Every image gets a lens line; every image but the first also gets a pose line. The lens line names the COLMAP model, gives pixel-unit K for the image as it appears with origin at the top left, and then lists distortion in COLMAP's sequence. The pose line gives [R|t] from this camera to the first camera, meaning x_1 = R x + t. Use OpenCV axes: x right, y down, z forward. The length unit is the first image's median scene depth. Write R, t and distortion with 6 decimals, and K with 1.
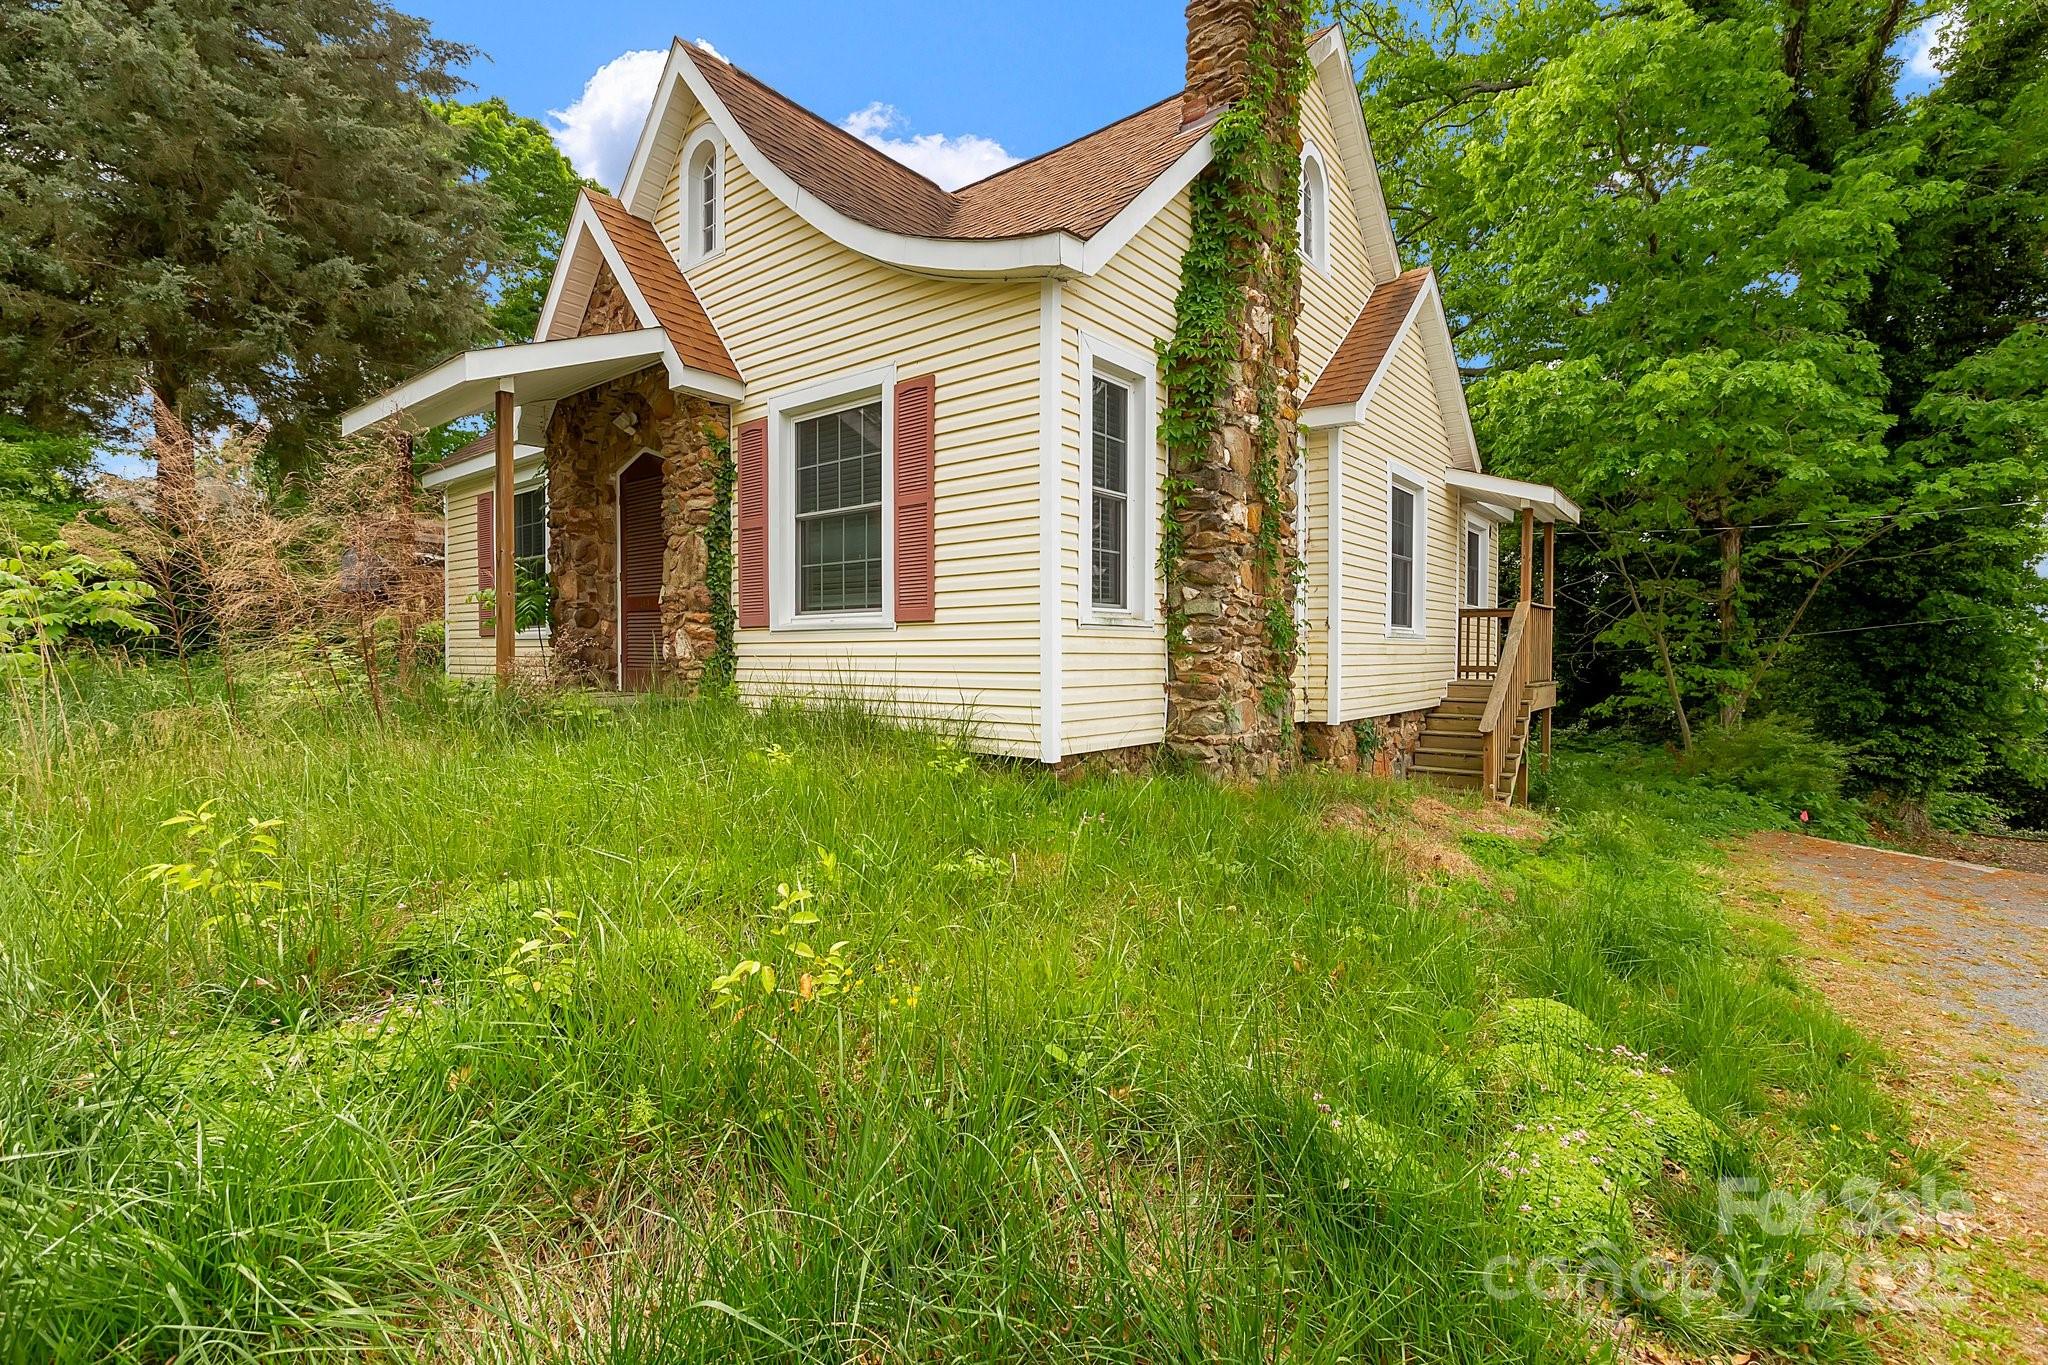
lens RADIAL K [[983.7, 0, 1061.5], [0, 983.7, 687.9], [0, 0, 1]] dist [-0.000493, 0.000536]
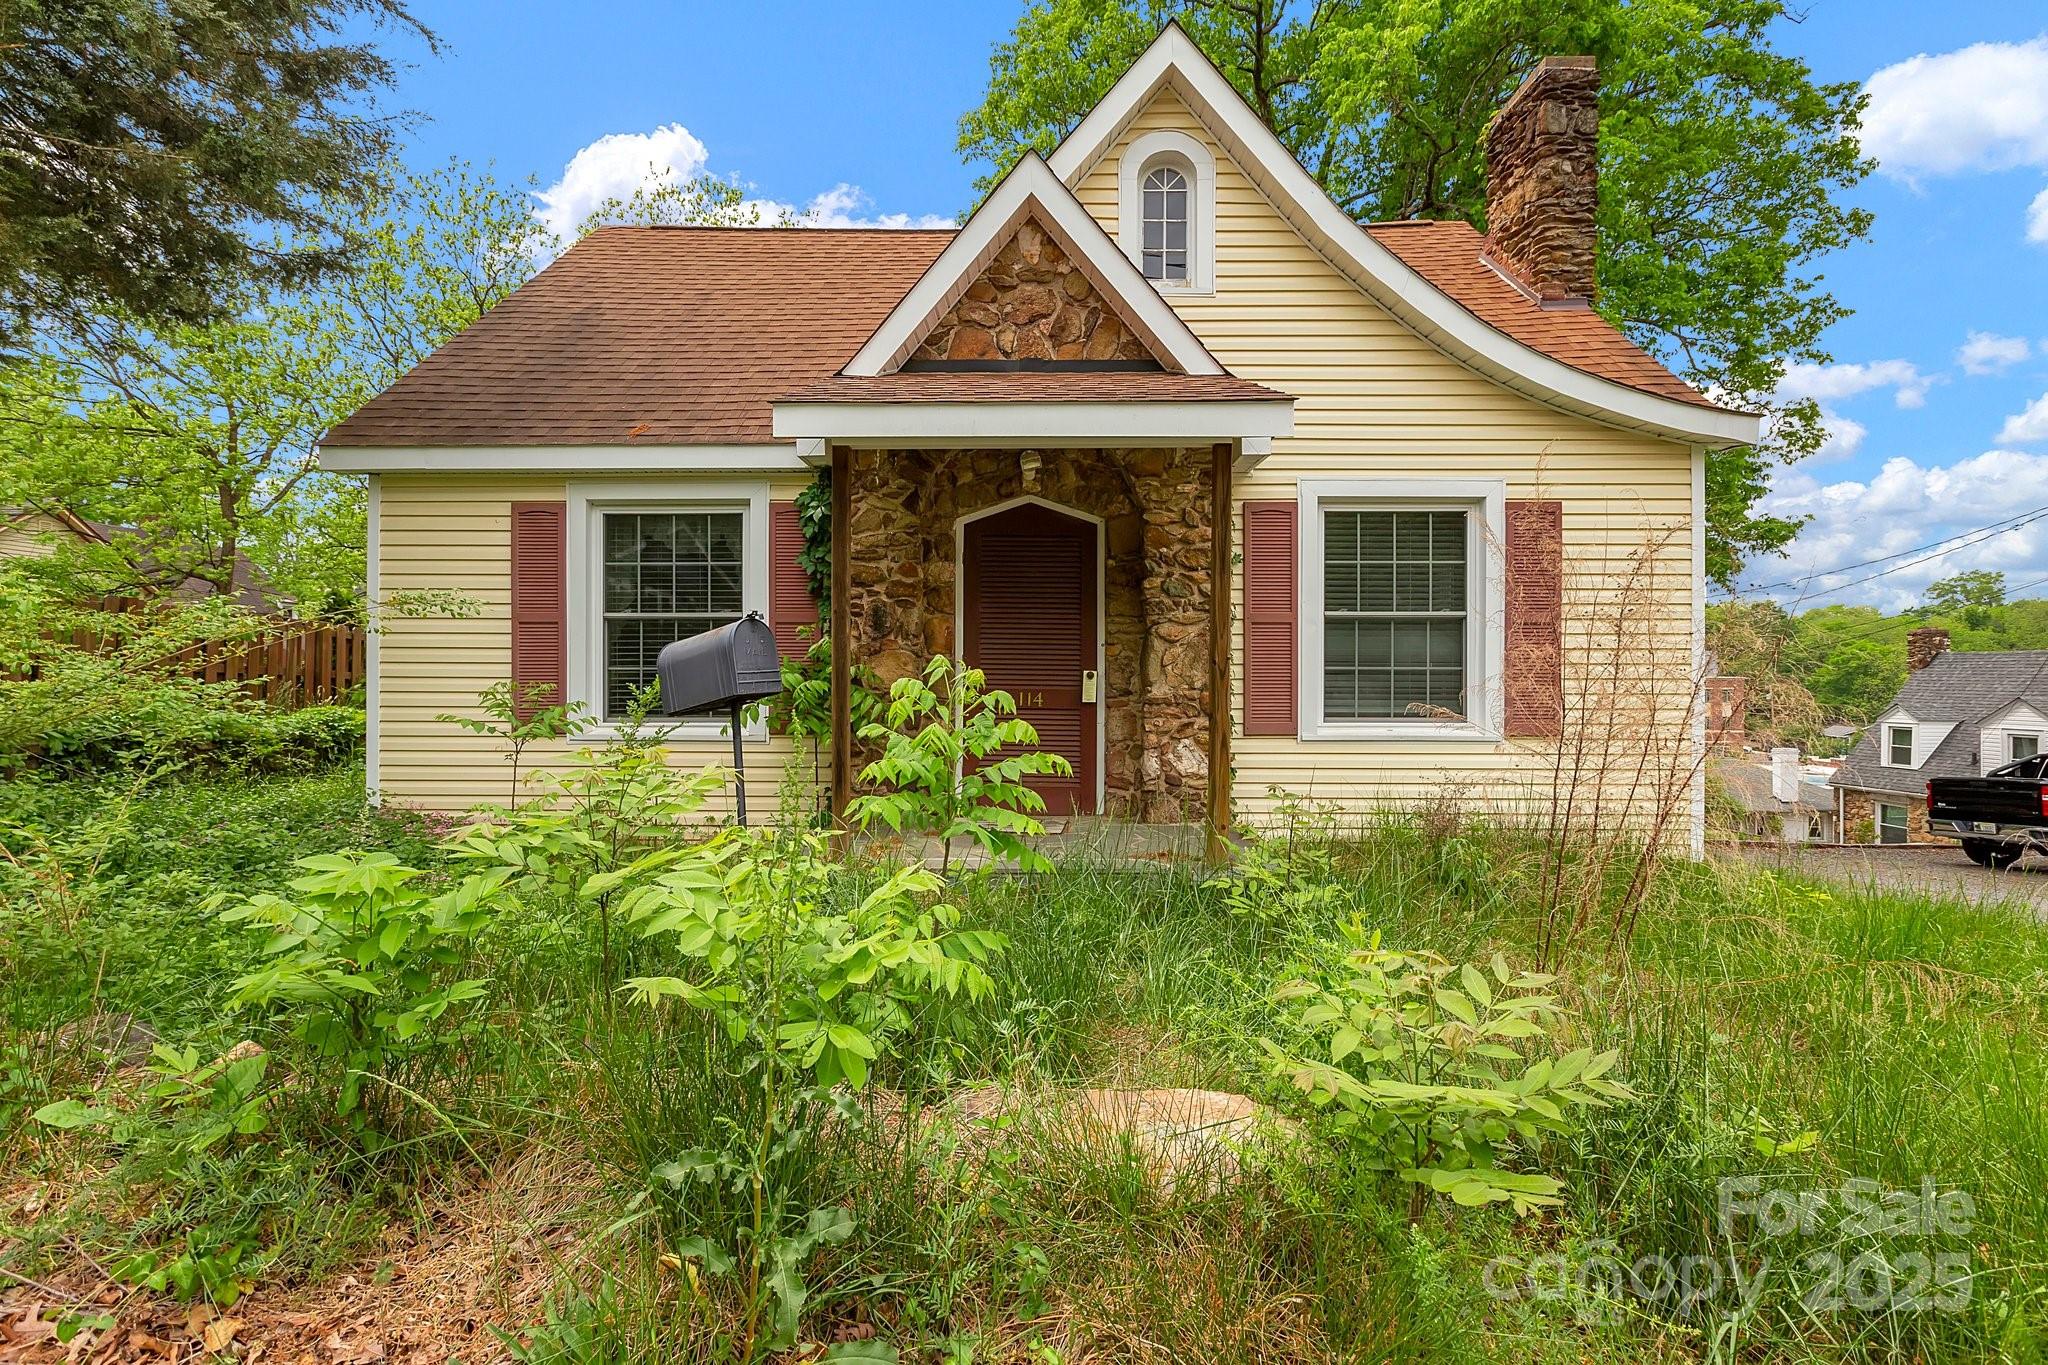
lens RADIAL K [[937.0, 0, 1025.6], [0, 937.0, 672.2], [0, 0, 1]] dist [0.001834, 0.000134]
pose [[0.772085, -0.003579, 0.635509, -1.016025], [0.013783, 0.999843, -0.011115, -0.111987], [-0.635370, 0.017341, 0.772013, 0.498435]]
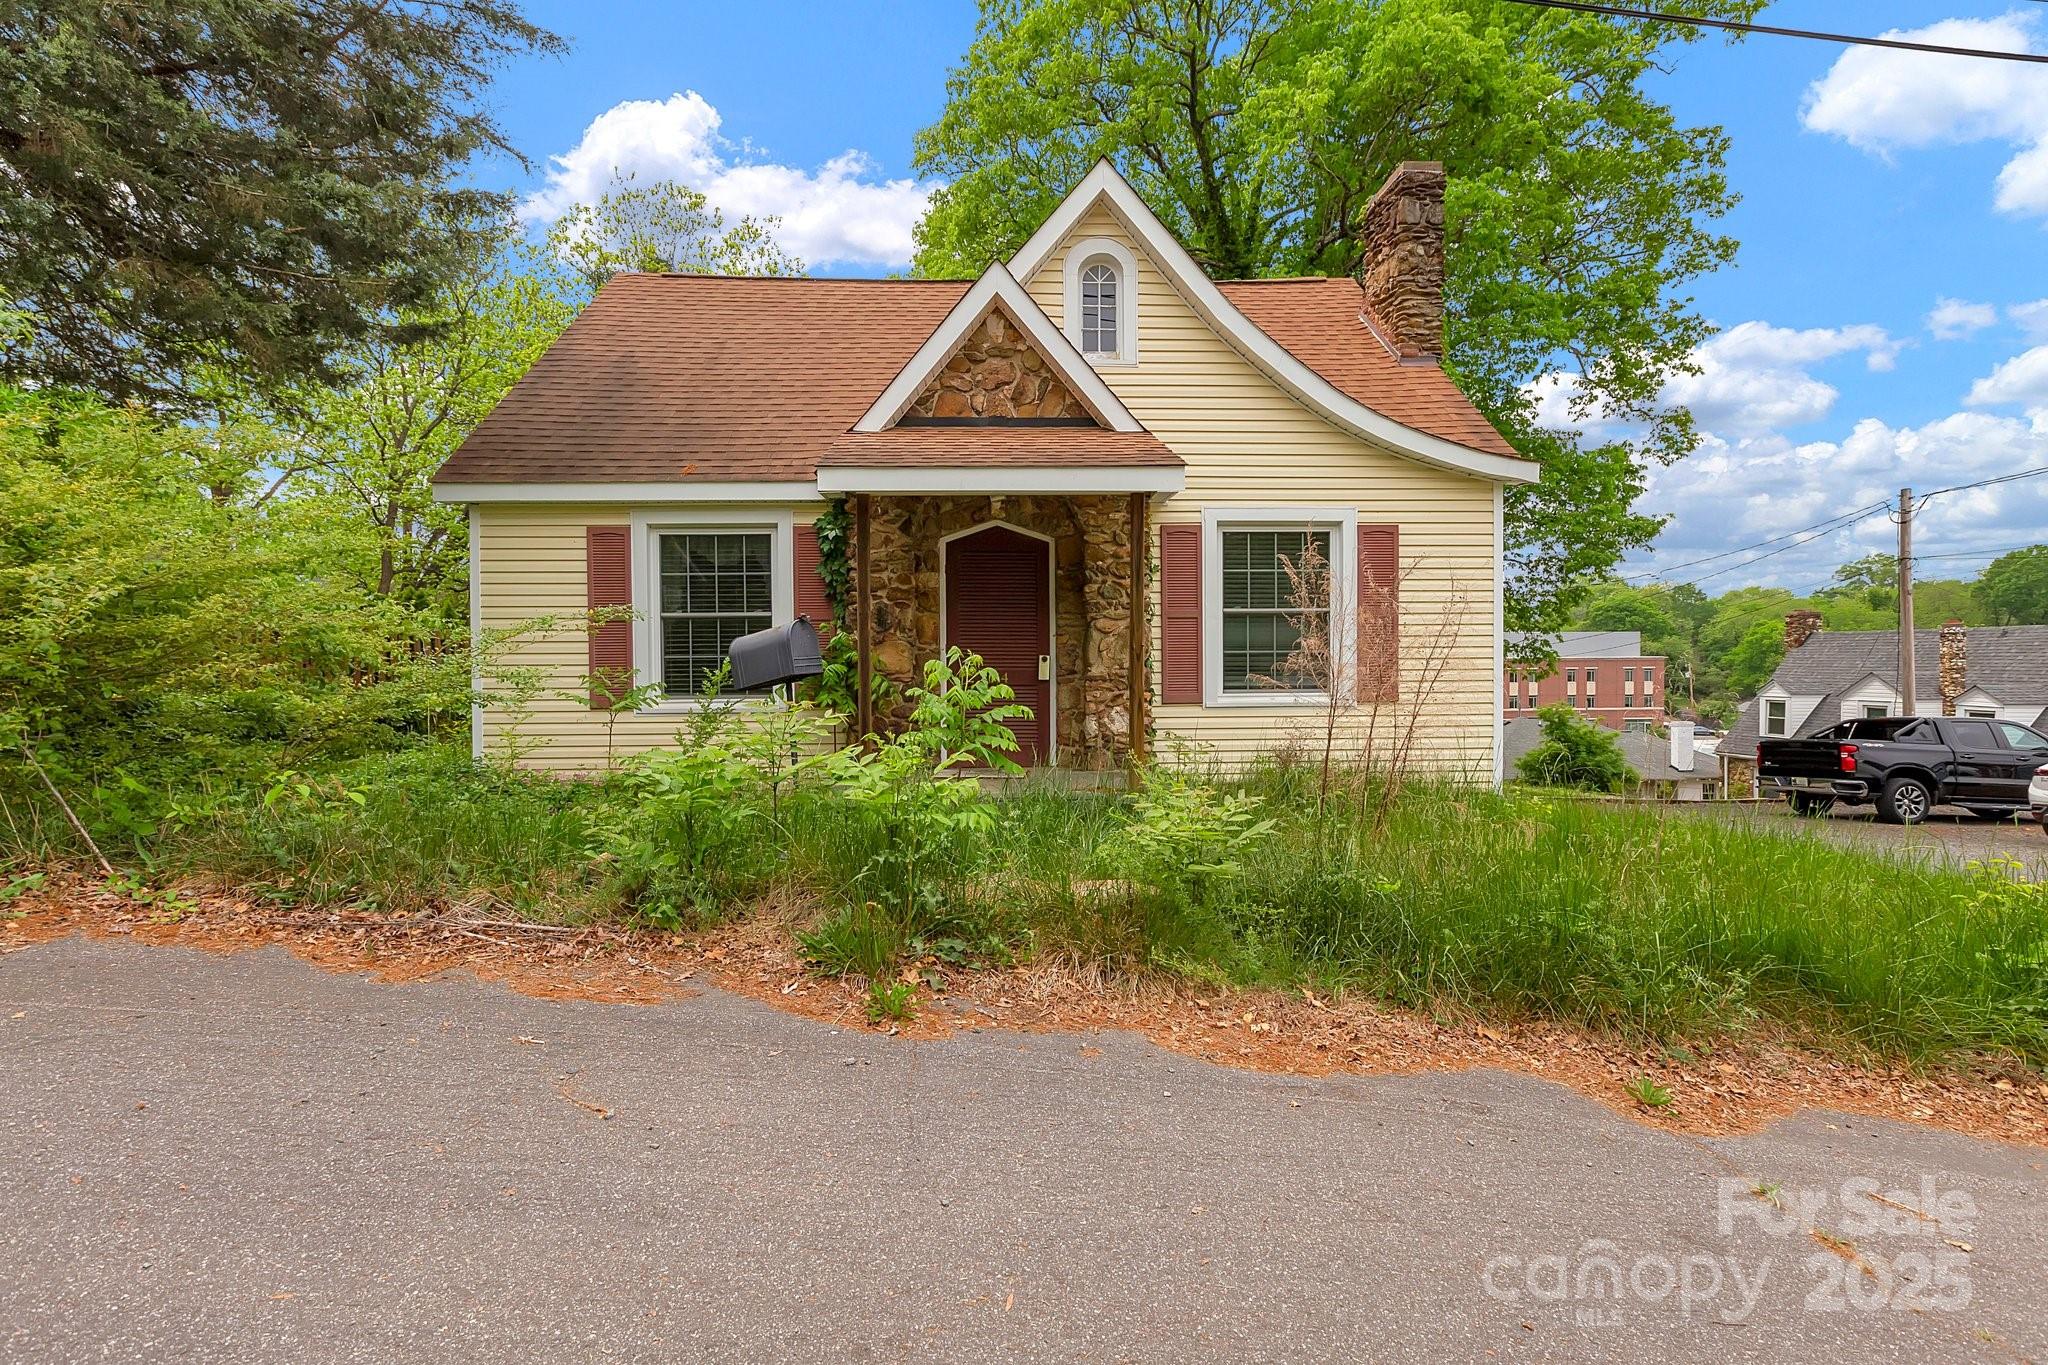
lens RADIAL K [[935.9, 0, 1031.6], [0, 935.9, 674.7], [0, 0, 1]] dist [0.002036, 0.000210]
pose [[0.735803, -0.022490, 0.676822, -1.186196], [0.023236, 0.999698, 0.007958, -0.108552], [-0.676797, 0.009872, 0.736104, 0.318729]]
